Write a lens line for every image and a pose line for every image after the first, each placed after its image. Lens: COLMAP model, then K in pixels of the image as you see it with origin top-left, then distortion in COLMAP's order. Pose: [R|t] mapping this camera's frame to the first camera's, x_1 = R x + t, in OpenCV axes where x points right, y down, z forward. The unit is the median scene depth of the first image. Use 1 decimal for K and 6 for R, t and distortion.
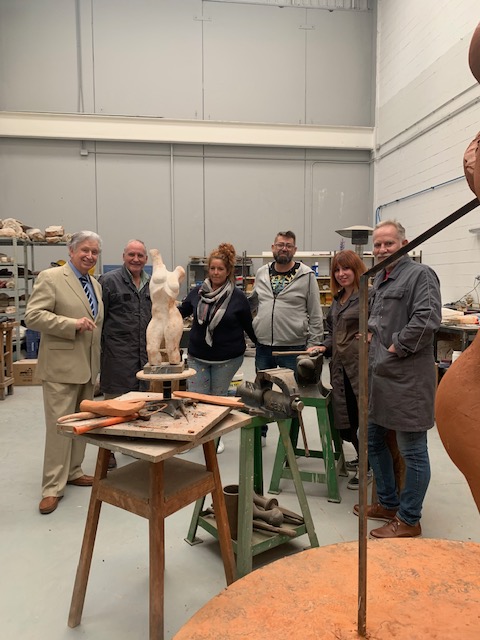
lens RADIAL K [[484.8, 0, 240.1], [0, 484.8, 319.7], [0, 0, 1]] dist [0.001726, 0.001115]
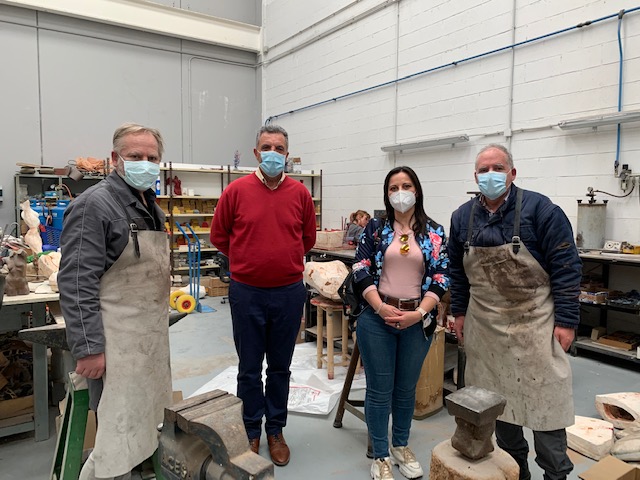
lens RADIAL K [[484.8, 0, 320.1], [0, 484.8, 237.8], [0, 0, 1]] dist [0.001726, 0.001115]
pose [[0.902550, -0.019817, 0.430128, -0.012585], [0.018948, 0.999801, 0.006304, -0.018314], [-0.430167, 0.002460, 0.902746, 0.163566]]
